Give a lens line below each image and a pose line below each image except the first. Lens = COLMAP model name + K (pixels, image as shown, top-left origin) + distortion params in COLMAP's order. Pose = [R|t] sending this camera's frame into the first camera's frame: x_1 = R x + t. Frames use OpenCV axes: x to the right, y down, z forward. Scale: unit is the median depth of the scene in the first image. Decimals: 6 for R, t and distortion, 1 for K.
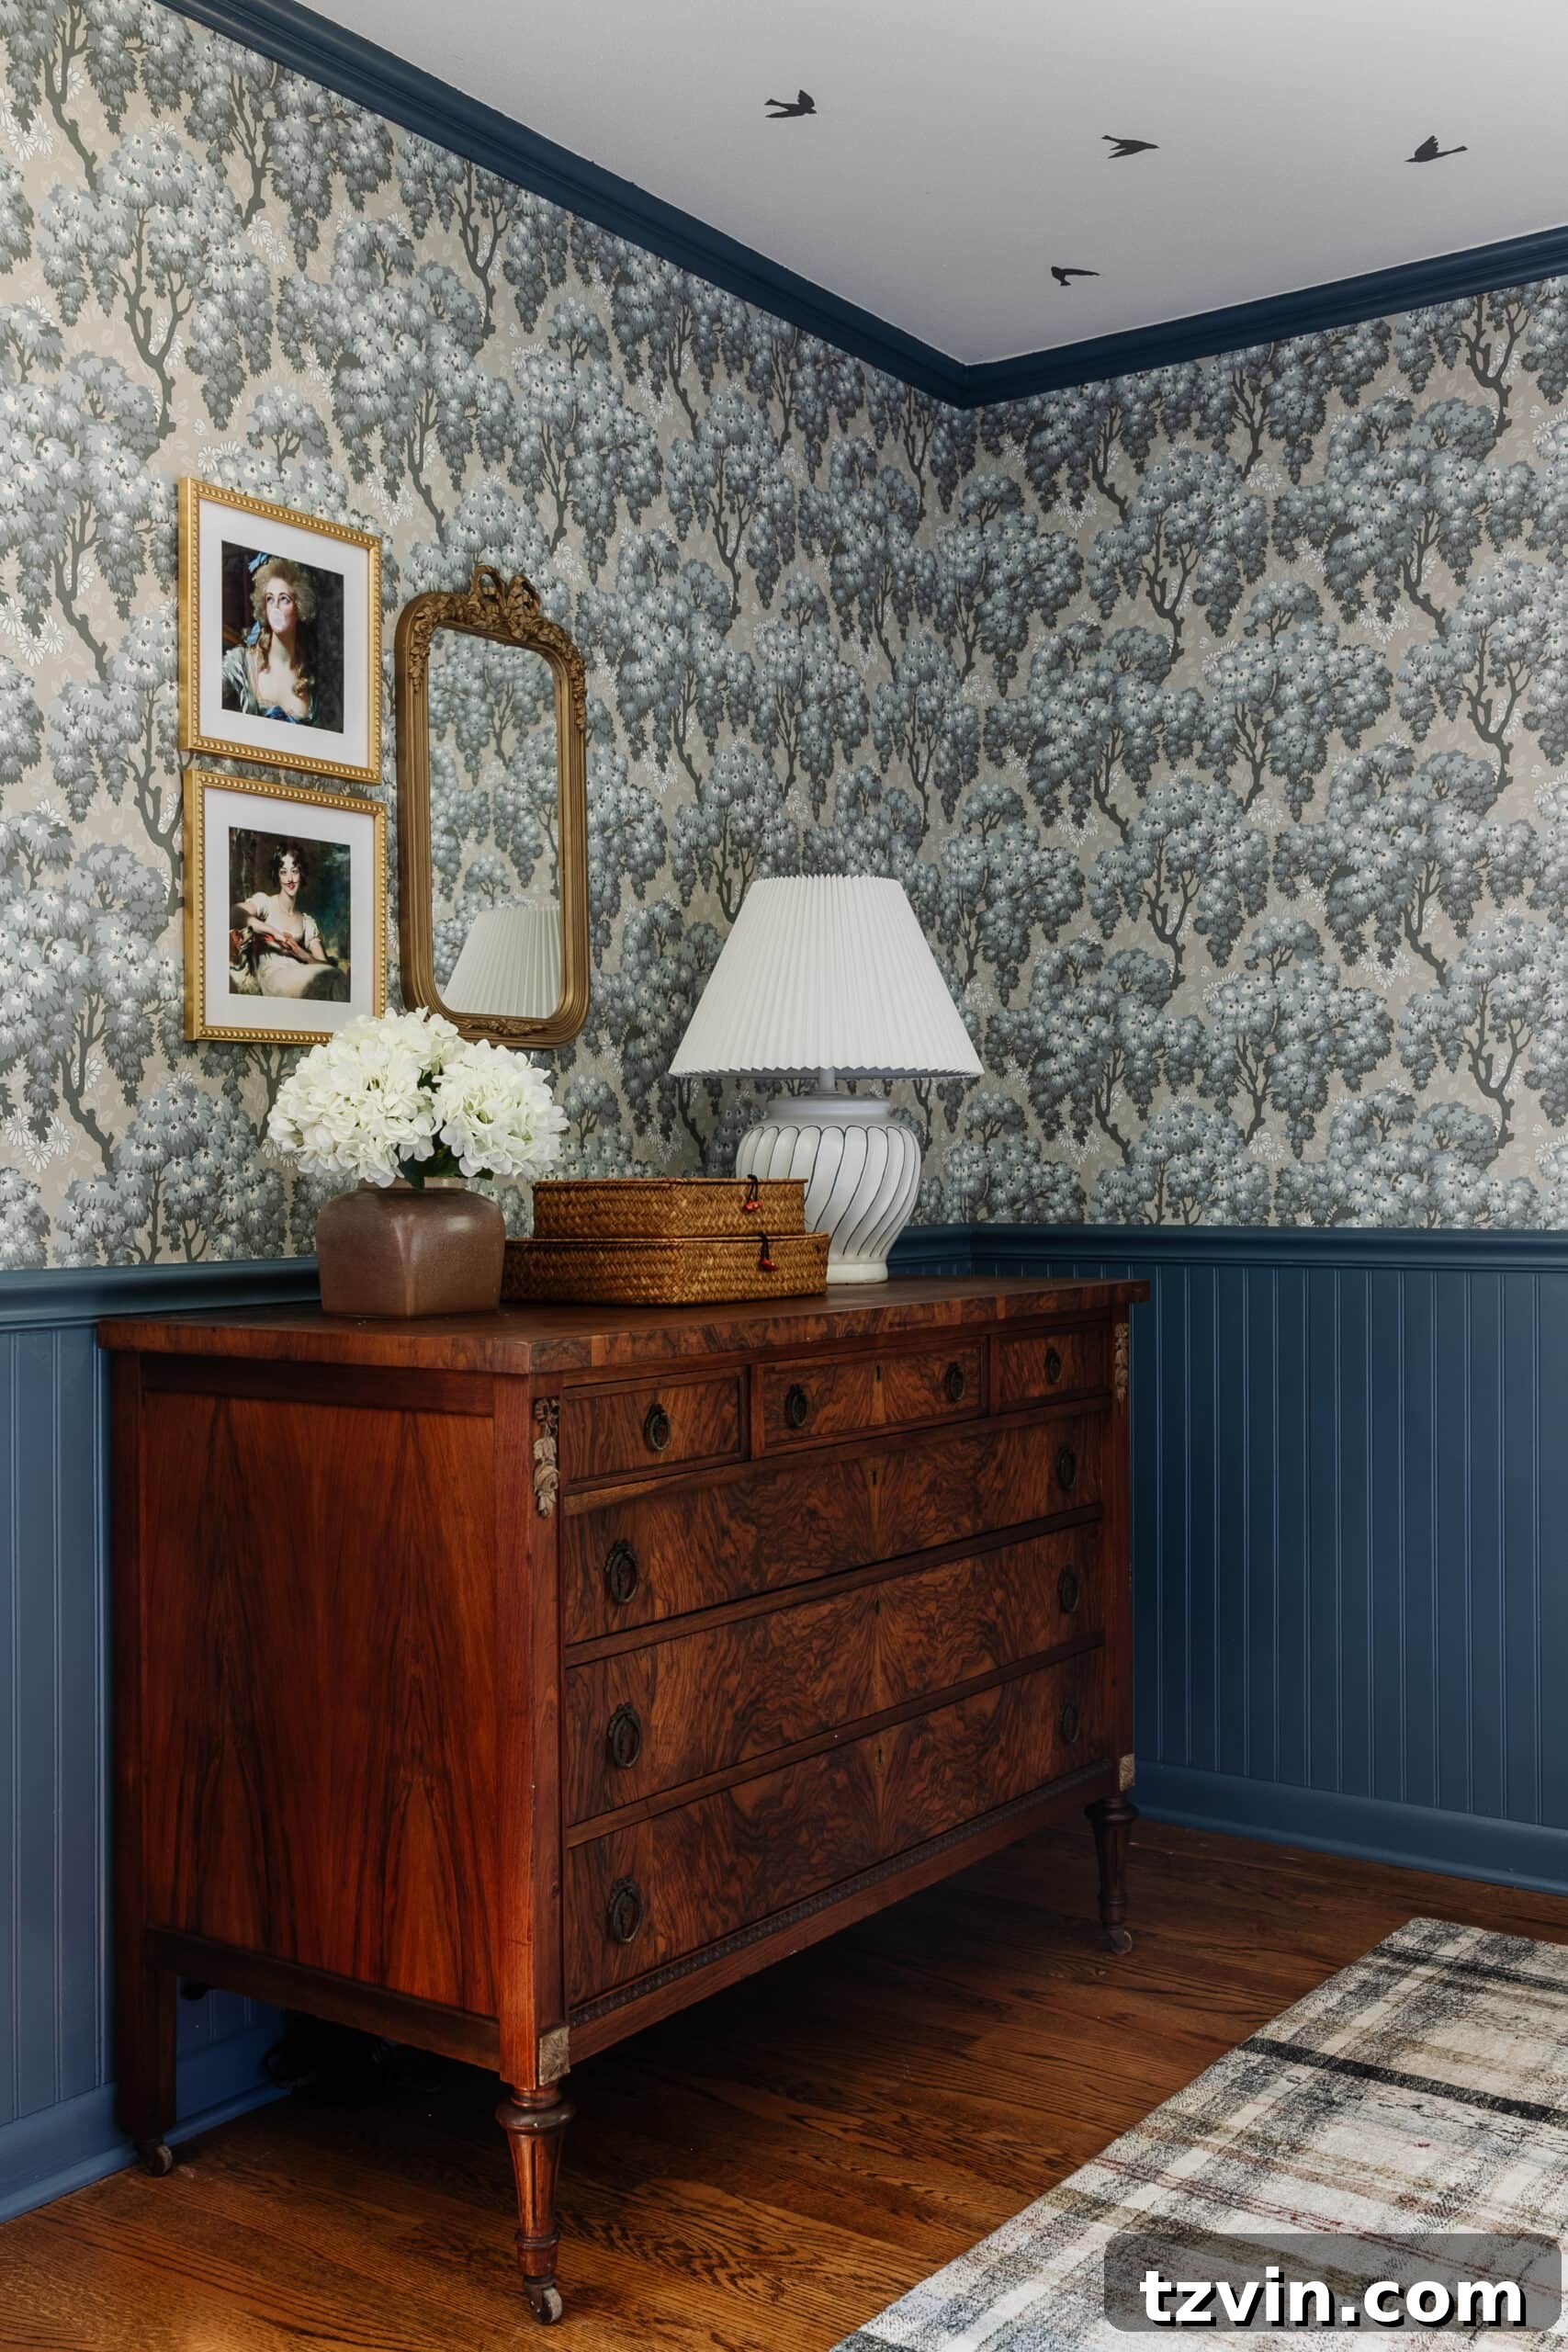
lens RADIAL K [[2291.2, 0, 783.8], [0, 2291.2, 1181.8], [0, 0, 1]] dist [0.013254, -0.016477]
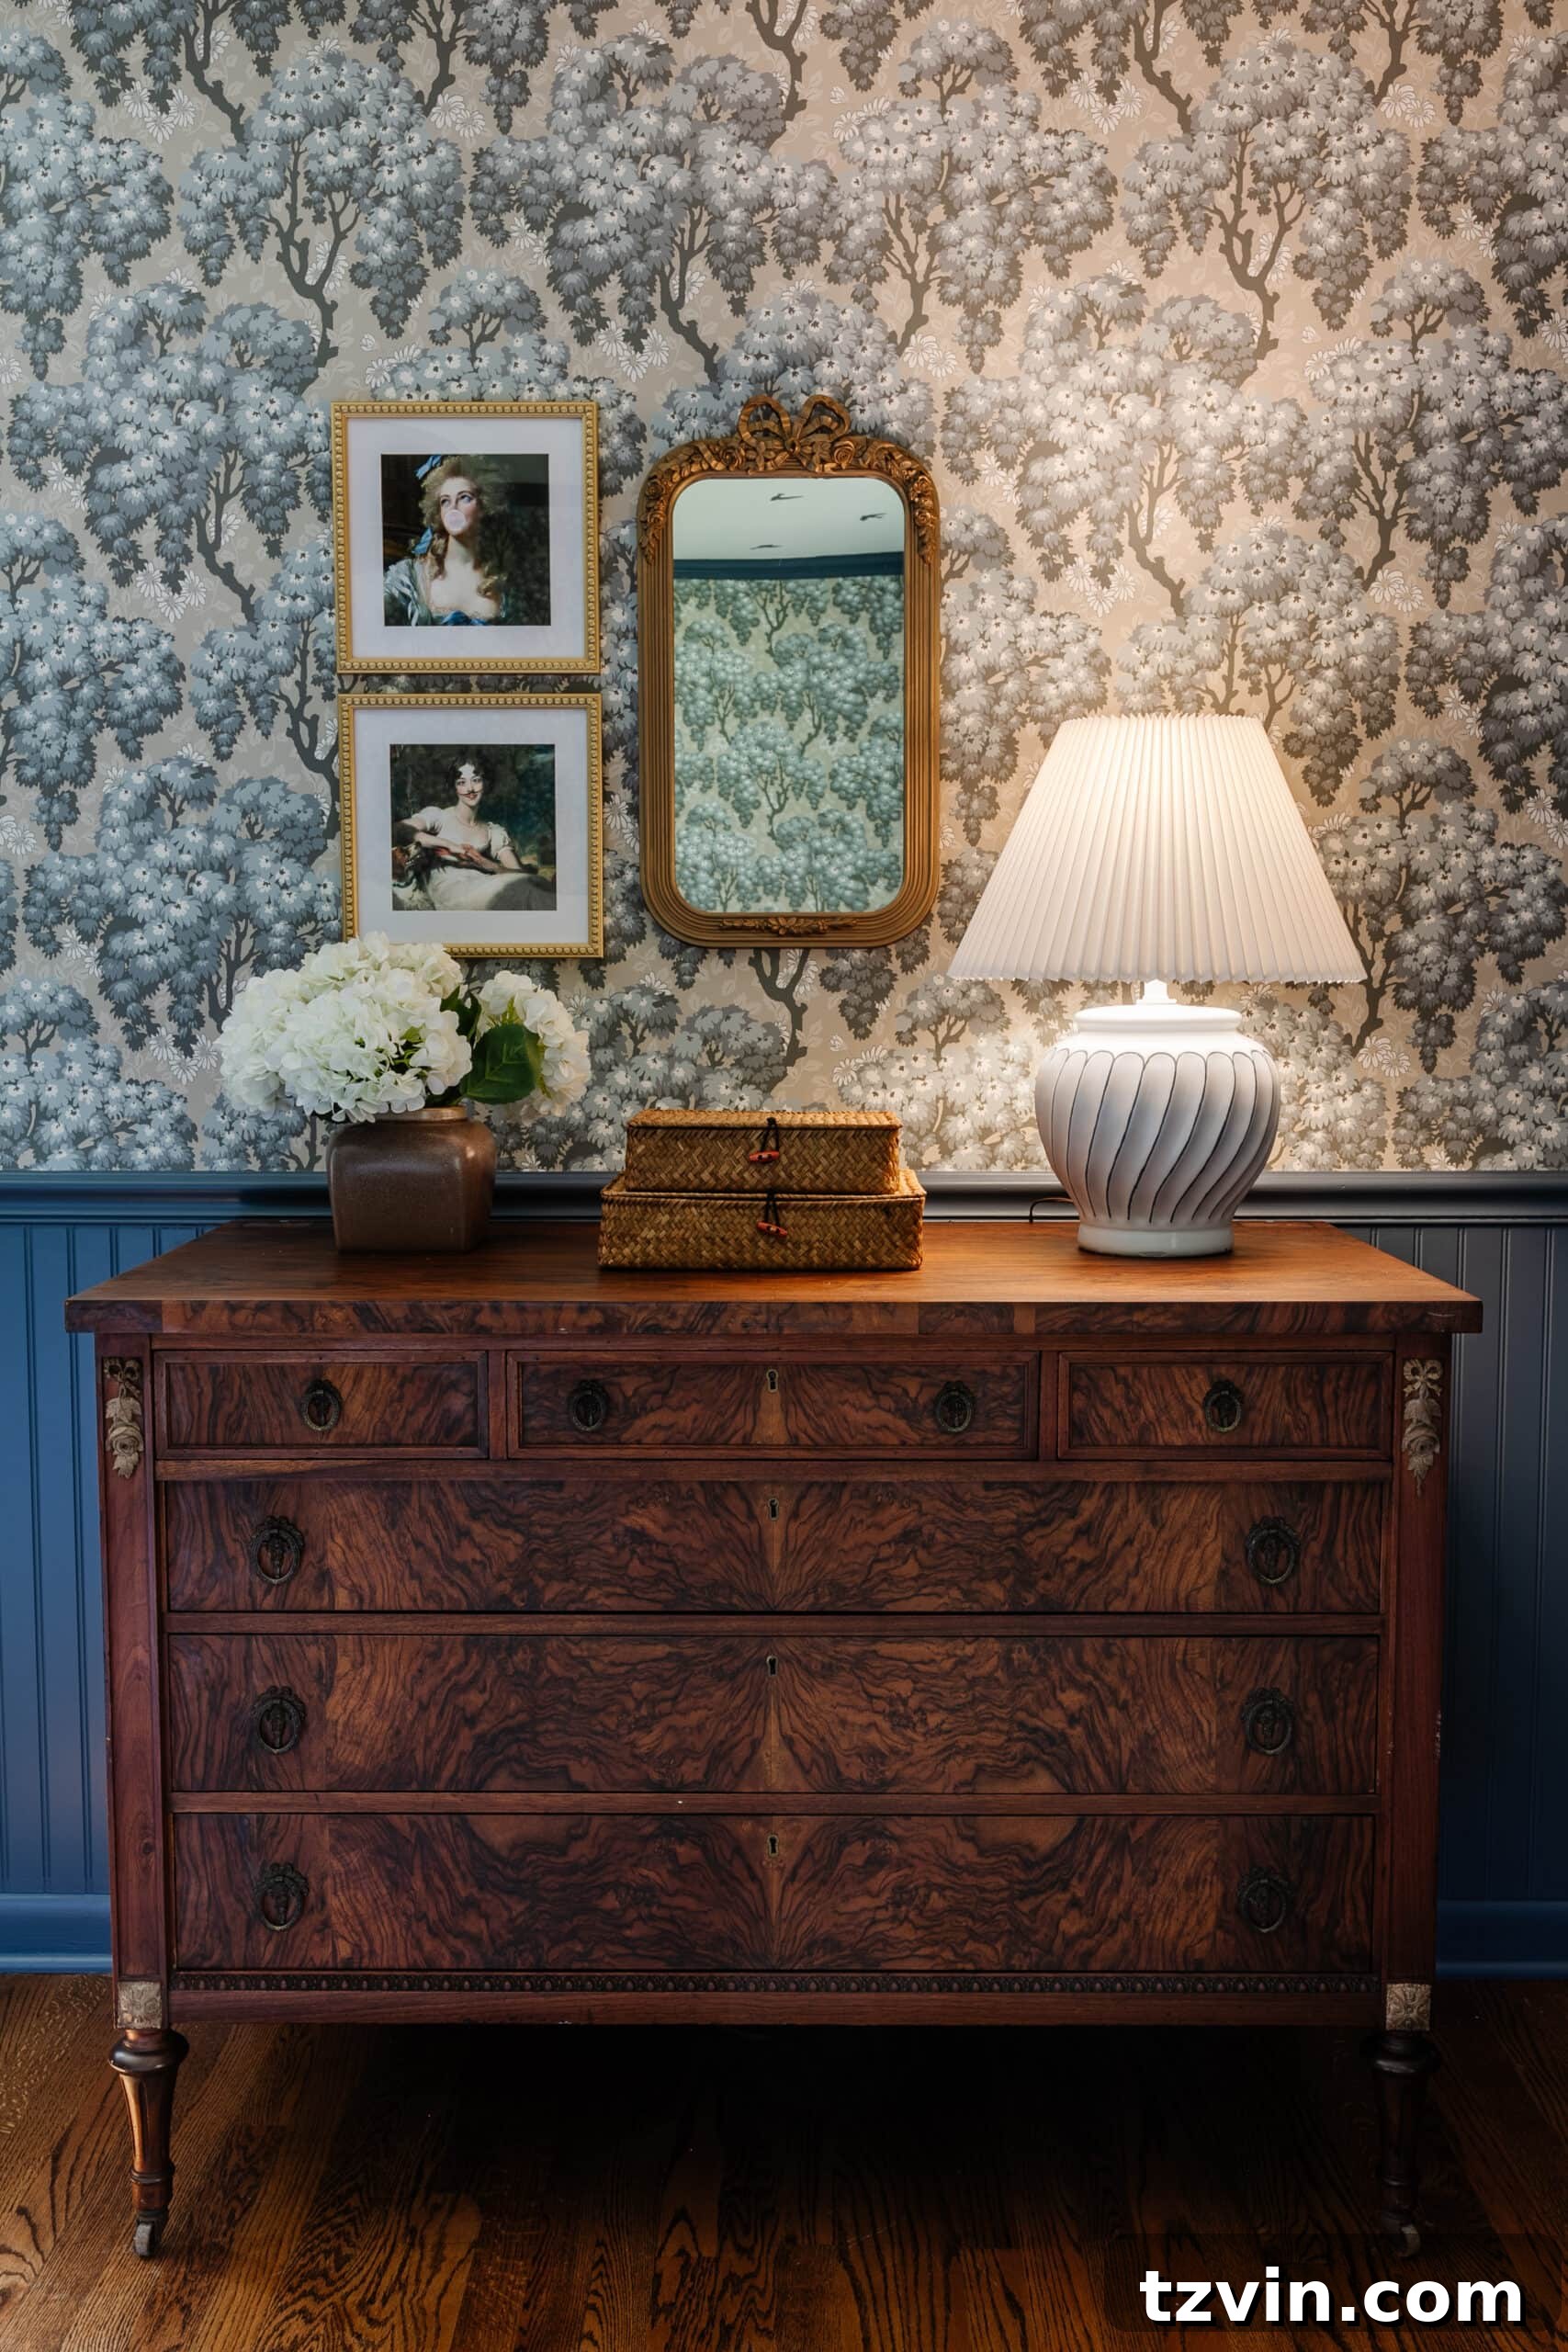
lens RADIAL K [[2291.2, 0, 783.8], [0, 2291.2, 1181.8], [0, 0, 1]] dist [0.013254, -0.016477]
pose [[0.565343, 0.089558, -0.819980, 0.681364], [-0.008123, 0.994645, 0.103034, -0.066847], [0.824816, -0.051589, 0.563043, 0.548994]]
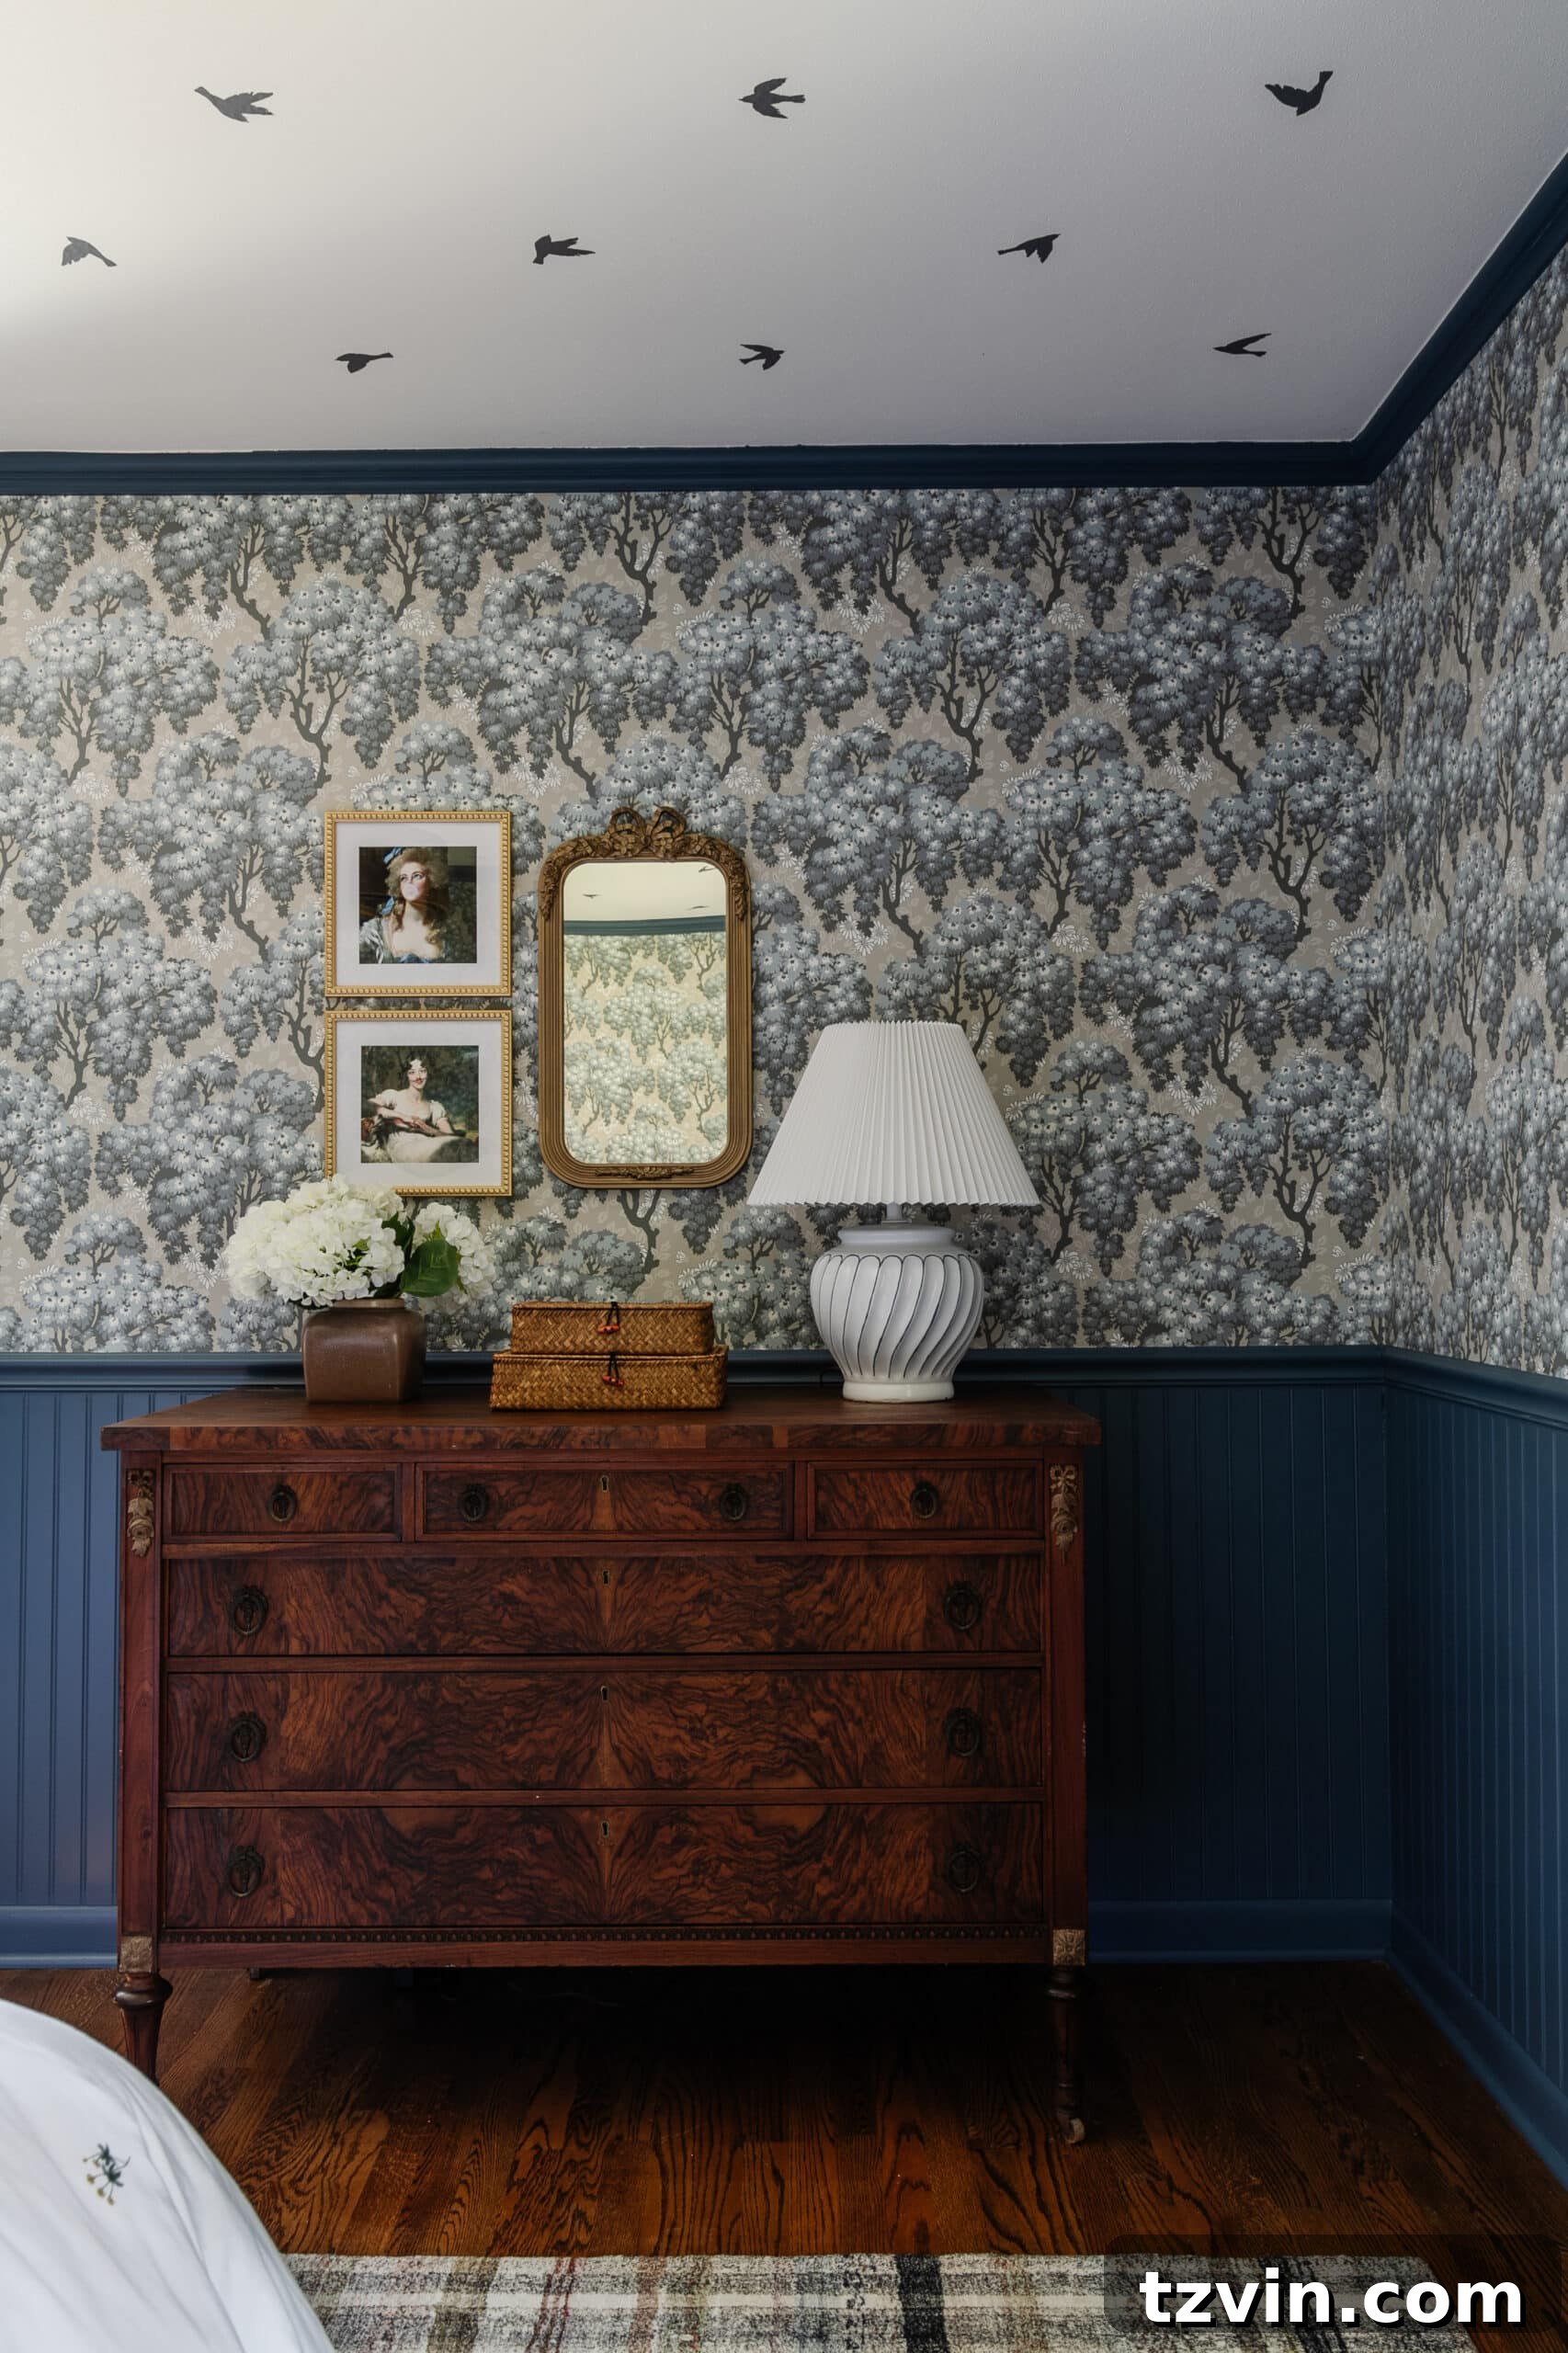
lens RADIAL K [[1877.7, 0, 784.0], [0, 1877.7, 1176.5], [0, 0, 1]] dist [0.007260, -0.004401]
pose [[0.574506, -0.020829, -0.818235, 0.835601], [-0.004277, 0.999586, -0.028448, -0.040784], [0.818489, 0.019843, 0.574179, 0.532130]]
